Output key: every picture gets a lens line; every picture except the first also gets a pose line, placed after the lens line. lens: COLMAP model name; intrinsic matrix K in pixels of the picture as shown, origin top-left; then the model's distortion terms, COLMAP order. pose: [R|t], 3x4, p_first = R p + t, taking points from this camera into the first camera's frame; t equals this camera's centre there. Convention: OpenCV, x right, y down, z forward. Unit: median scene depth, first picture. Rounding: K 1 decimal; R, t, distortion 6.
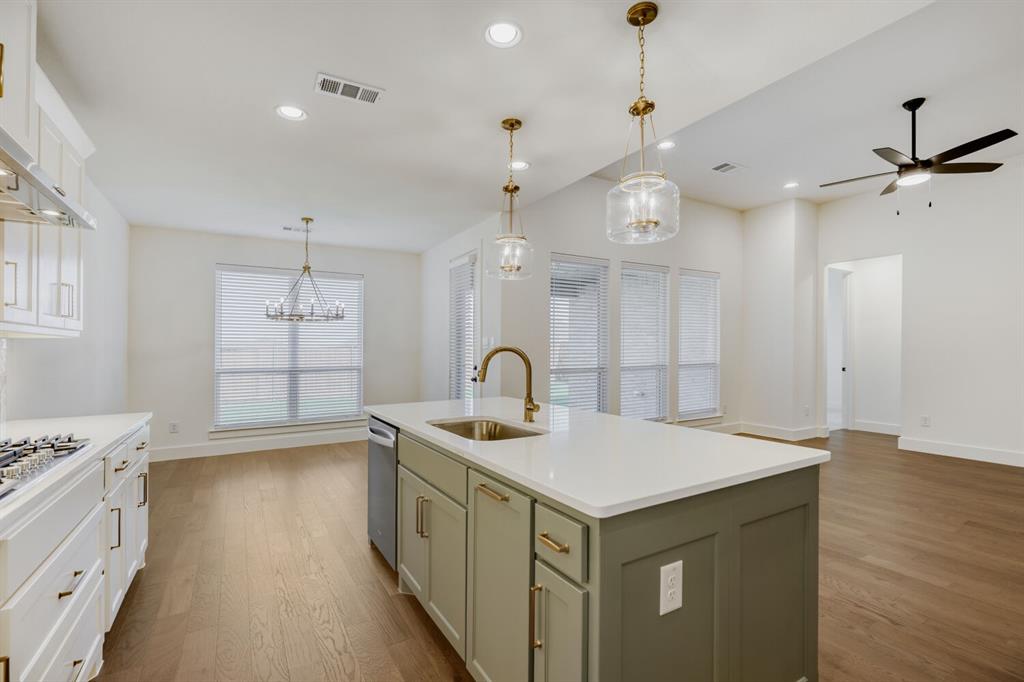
lens RADIAL K [[459.8, 0, 514.0], [0, 459.8, 348.5], [0, 0, 1]] dist [0.002294, -0.002654]
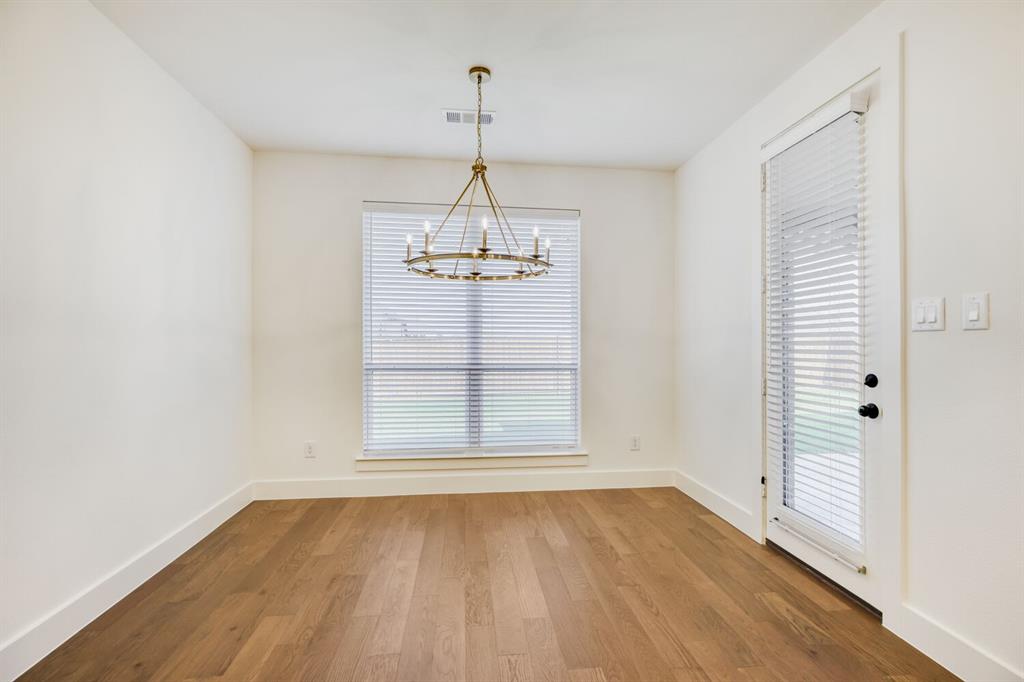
lens RADIAL K [[459.8, 0, 510.8], [0, 459.8, 335.3], [0, 0, 1]] dist [0.002294, -0.002654]
pose [[0.903878, -0.000524, -0.427790, -0.165682], [-0.004824, 0.999923, -0.011416, 0.008908], [0.427763, 0.012382, 0.903806, 0.454735]]
